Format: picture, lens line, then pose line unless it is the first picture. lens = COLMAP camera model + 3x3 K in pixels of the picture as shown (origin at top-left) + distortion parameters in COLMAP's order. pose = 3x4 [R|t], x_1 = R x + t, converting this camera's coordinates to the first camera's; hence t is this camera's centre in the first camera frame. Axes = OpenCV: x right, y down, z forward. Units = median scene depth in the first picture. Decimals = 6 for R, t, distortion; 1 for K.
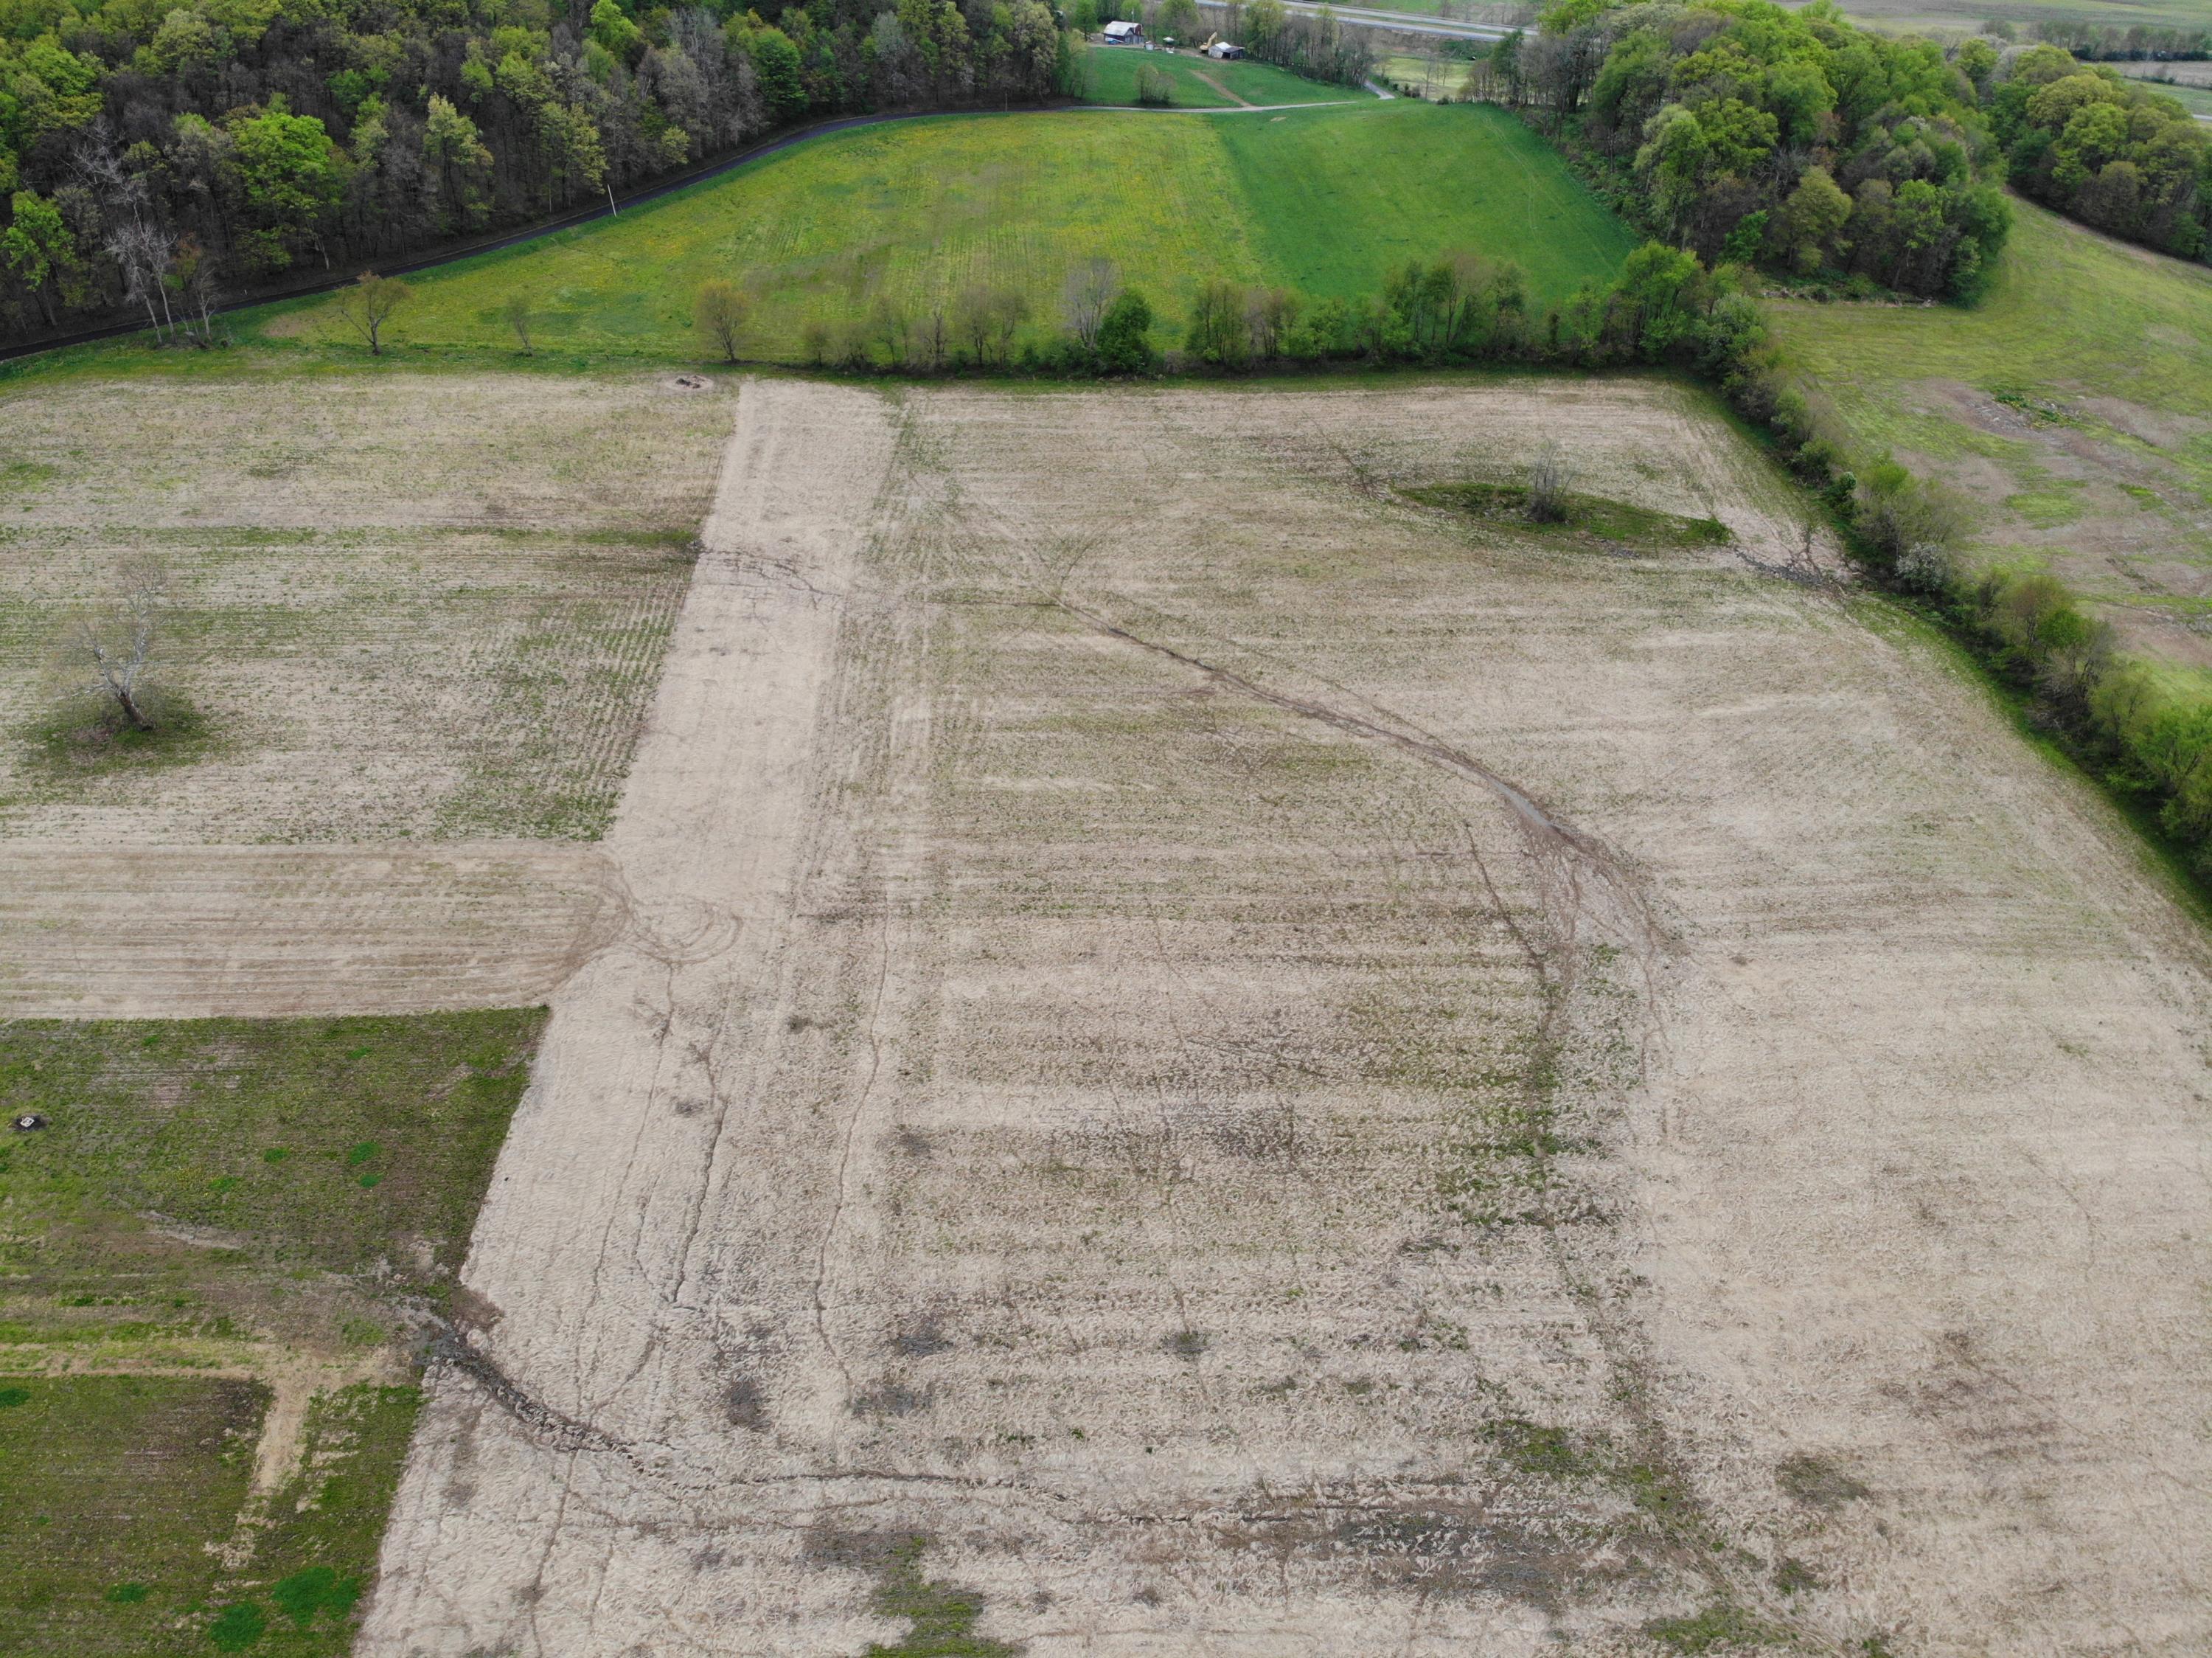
lens RADIAL K [[1620.5, 0, 1120.4], [0, 1620.5, 820.3], [0, 0, 1]] dist [0.093103, -0.221962]
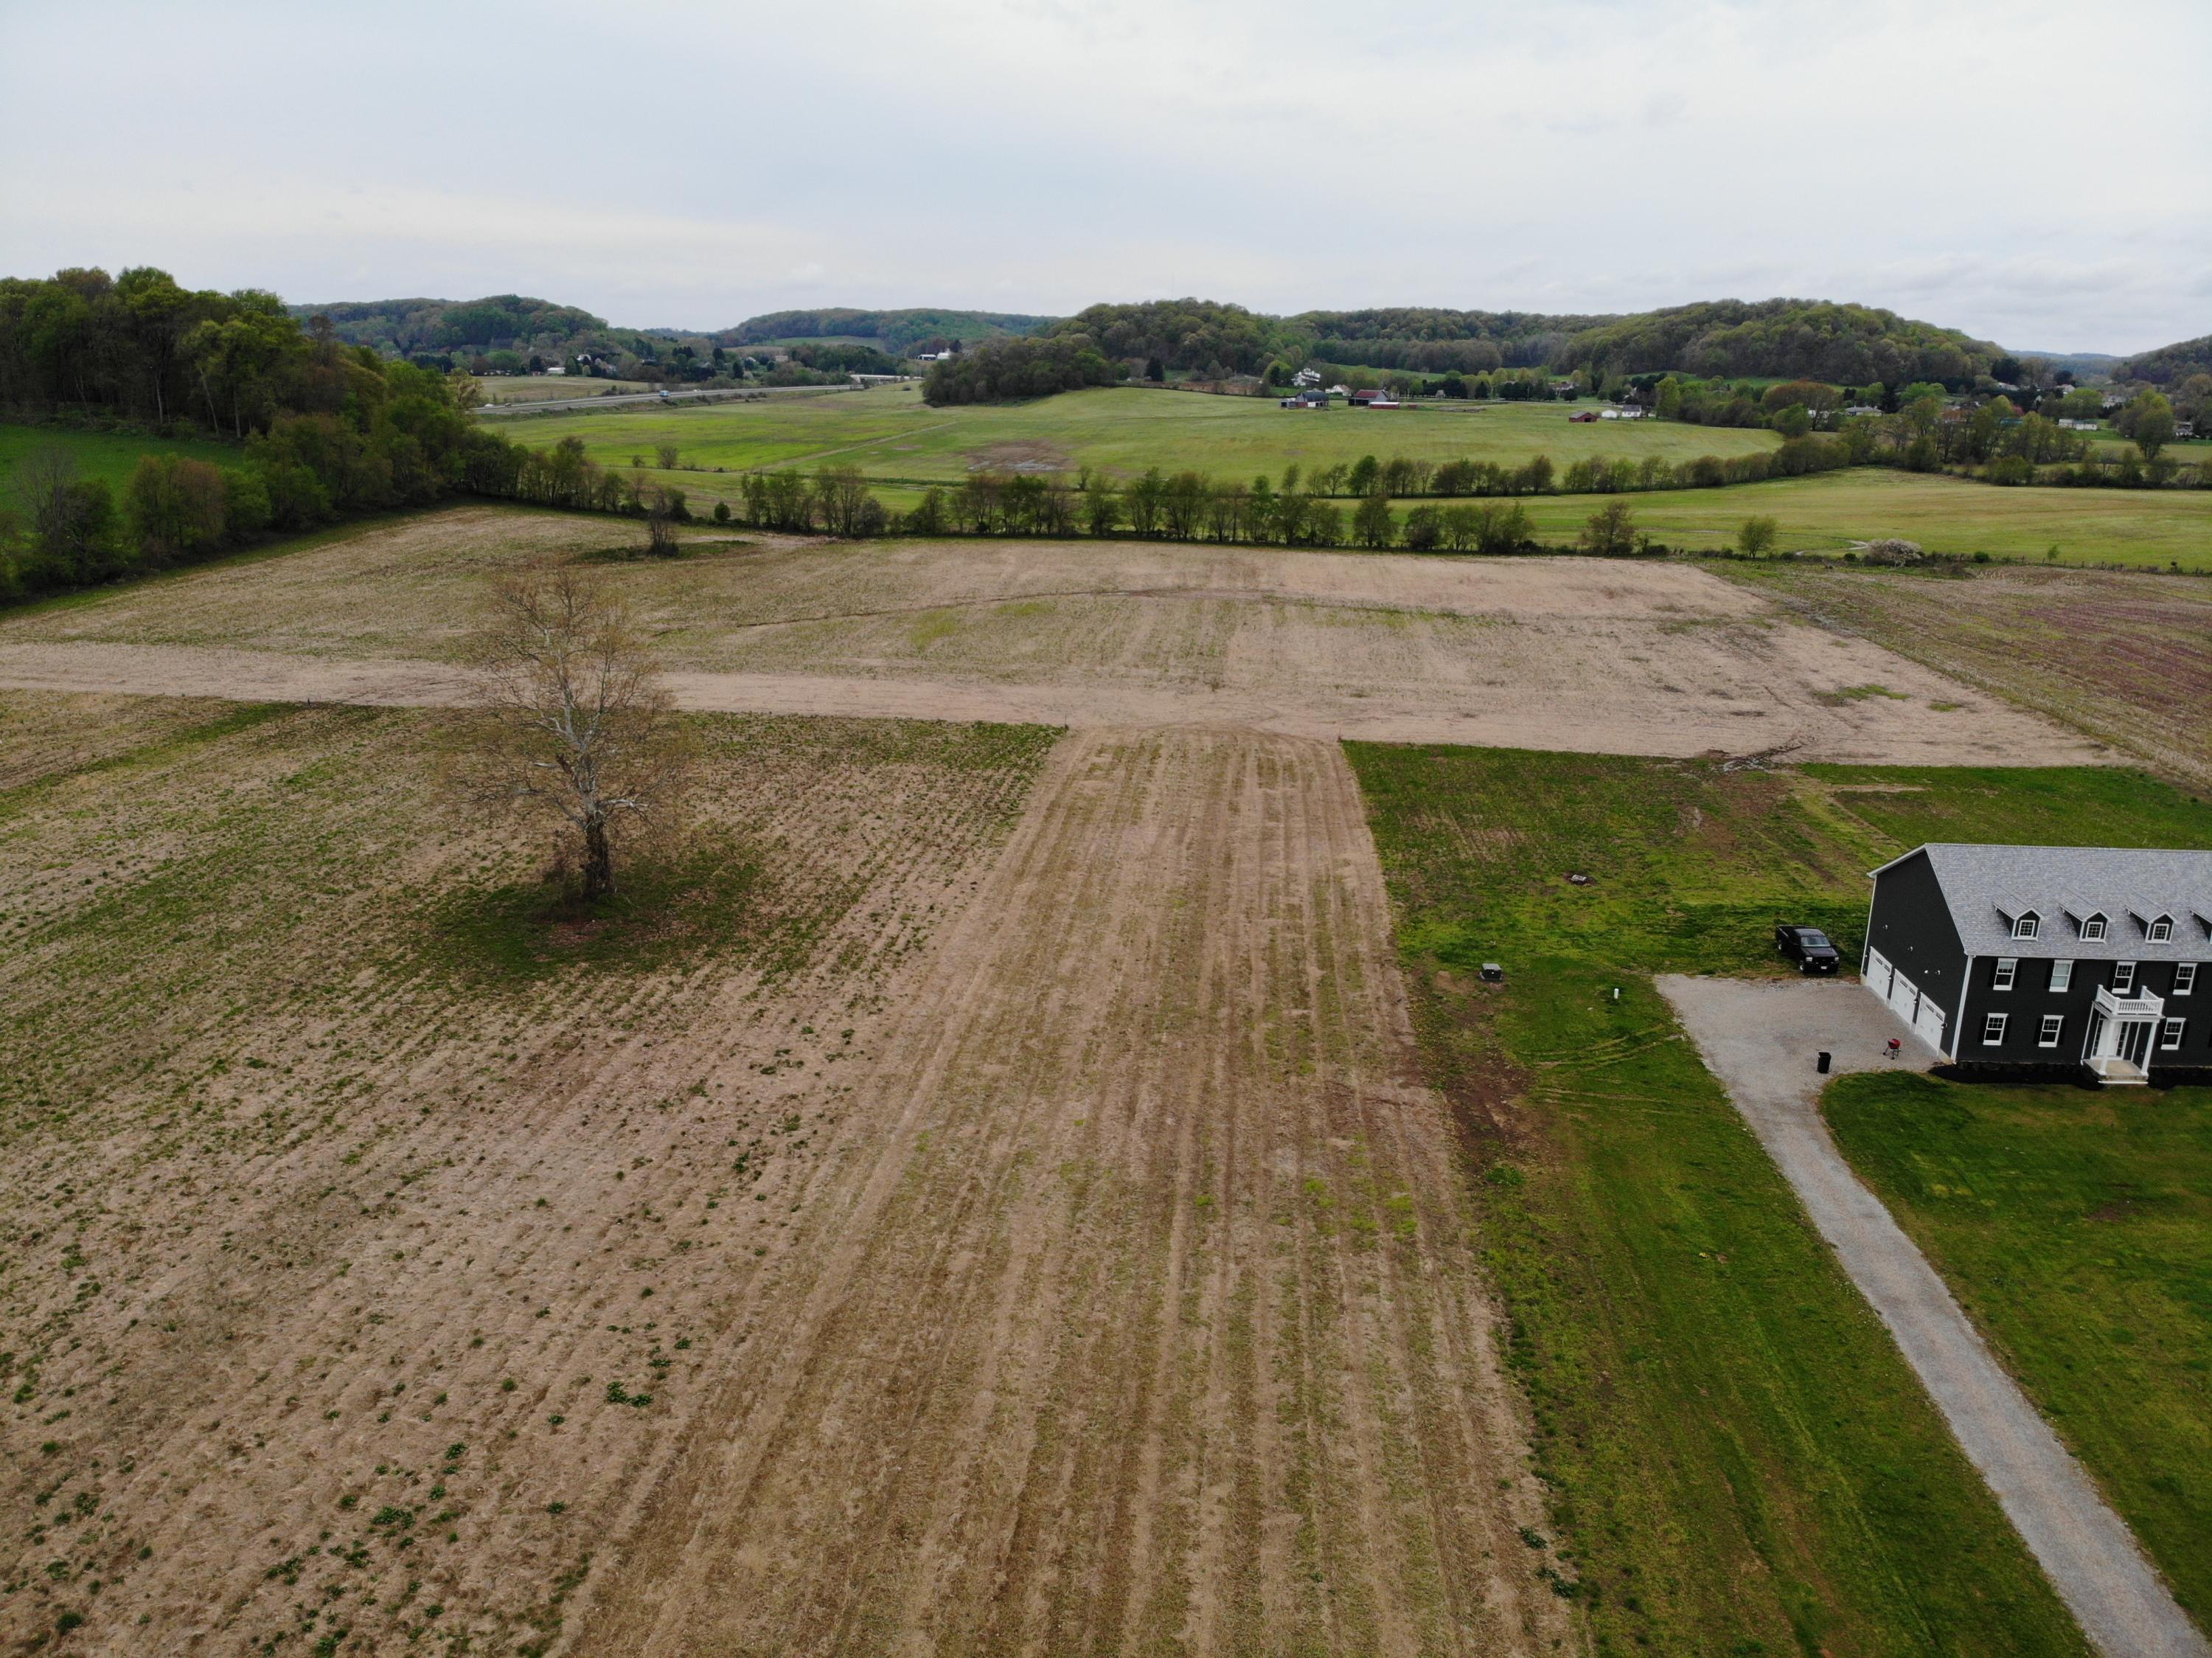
lens RADIAL K [[1620.5, 0, 1120.4], [0, 1620.5, 820.3], [0, 0, 1]] dist [0.093103, -0.221962]
pose [[0.151841, -0.297875, 0.942451, -1.323987], [0.548790, 0.818438, 0.170262, -0.091983], [-0.822055, 0.491355, 0.287743, 0.838879]]
